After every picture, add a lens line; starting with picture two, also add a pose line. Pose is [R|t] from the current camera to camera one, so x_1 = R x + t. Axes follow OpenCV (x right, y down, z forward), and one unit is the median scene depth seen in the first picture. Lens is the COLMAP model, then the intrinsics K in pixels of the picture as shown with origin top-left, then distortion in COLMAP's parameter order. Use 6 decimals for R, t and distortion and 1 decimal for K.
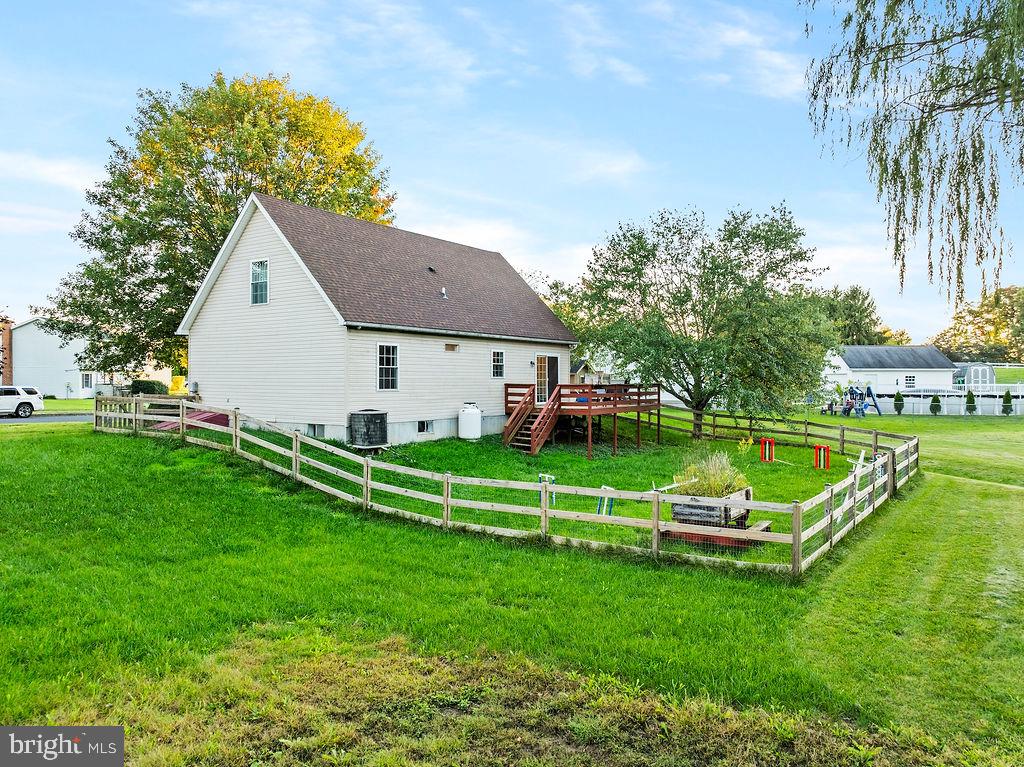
lens RADIAL K [[722.1, 0, 514.0], [0, 722.1, 384.5], [0, 0, 1]] dist [0.000731, -0.007084]
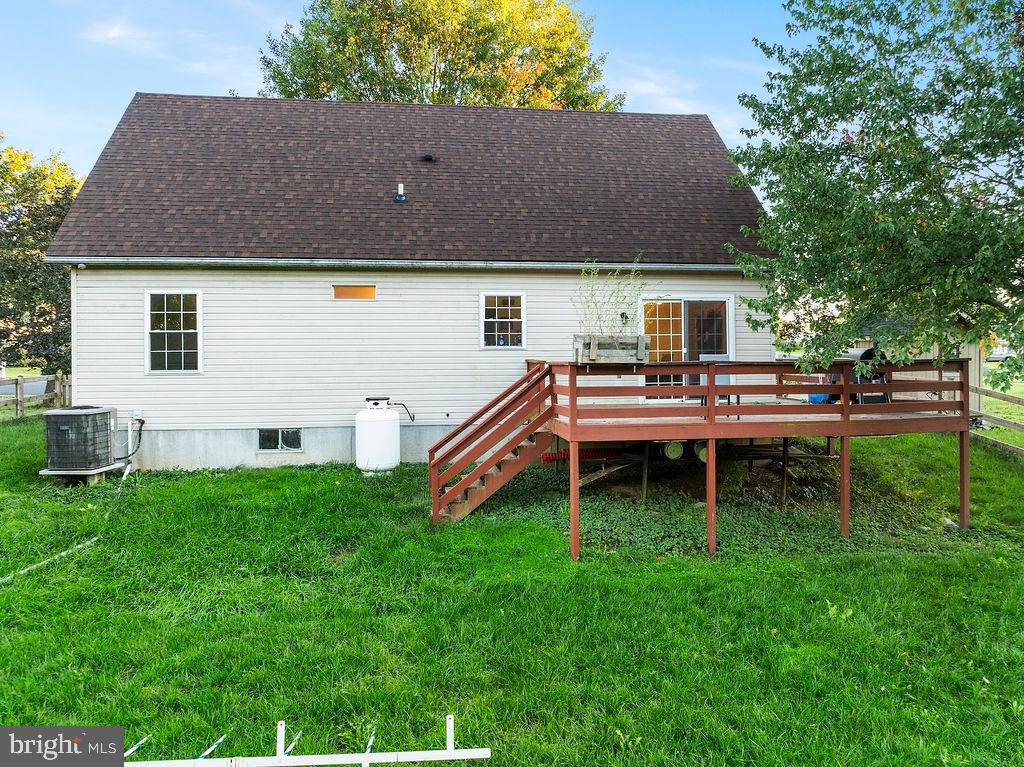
lens RADIAL K [[722.1, 0, 485.4], [0, 722.1, 358.6], [0, 0, 1]] dist [0.000731, -0.007084]
pose [[0.650180, -0.004778, -0.759765, 0.376870], [-0.000340, 0.999978, -0.006580, 0.000480], [0.759780, 0.004537, 0.650165, 0.738503]]
